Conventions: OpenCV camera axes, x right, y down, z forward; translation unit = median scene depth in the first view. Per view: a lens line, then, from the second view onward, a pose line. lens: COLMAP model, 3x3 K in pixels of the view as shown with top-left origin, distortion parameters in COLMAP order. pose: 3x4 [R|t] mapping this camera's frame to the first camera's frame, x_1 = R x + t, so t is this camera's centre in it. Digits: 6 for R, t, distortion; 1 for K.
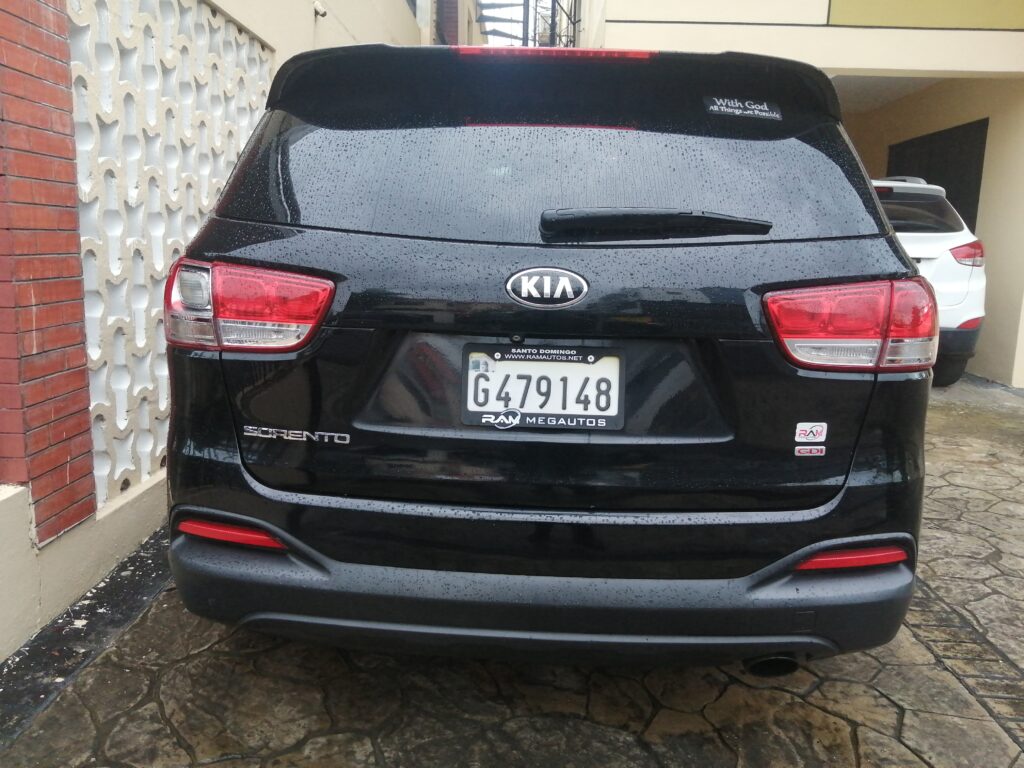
lens RADIAL K [[811.6, 0, 503.3], [0, 811.6, 385.8], [0, 0, 1]] dist [0.061521, -0.033529]
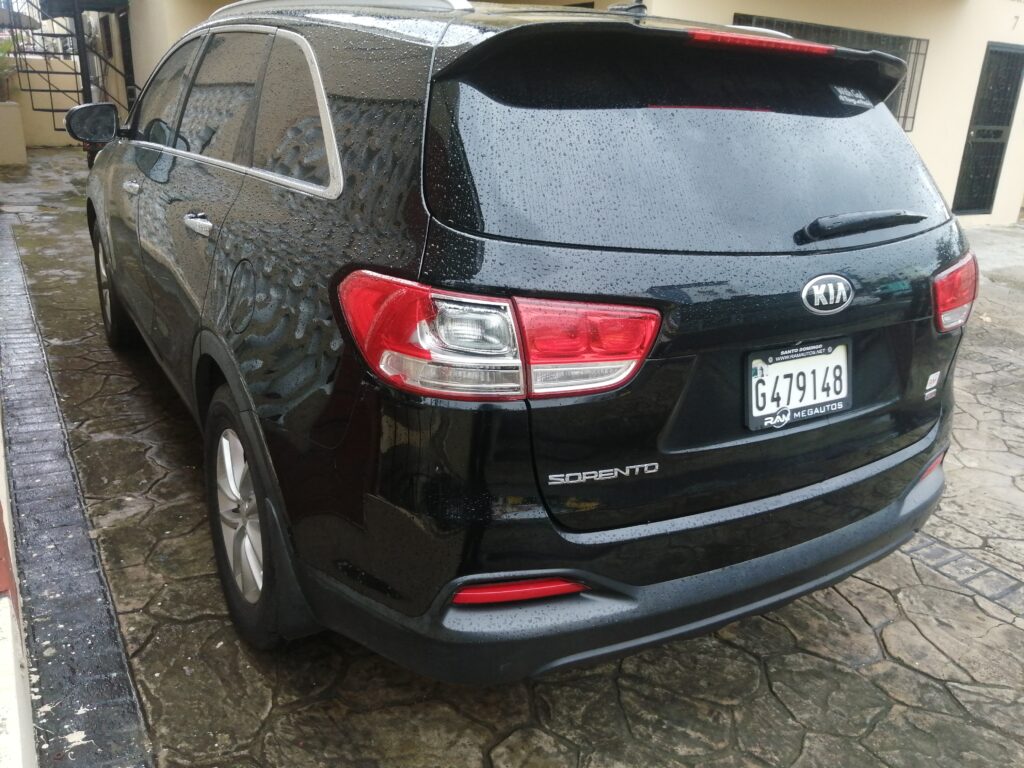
lens RADIAL K [[811.6, 0, 508.5], [0, 811.6, 379.9], [0, 0, 1]] dist [0.061521, -0.033529]
pose [[0.833839, -0.166669, 0.526245, -0.840989], [0.072647, 0.978171, 0.194691, -0.239852], [-0.547206, -0.124112, 0.827745, 0.317457]]
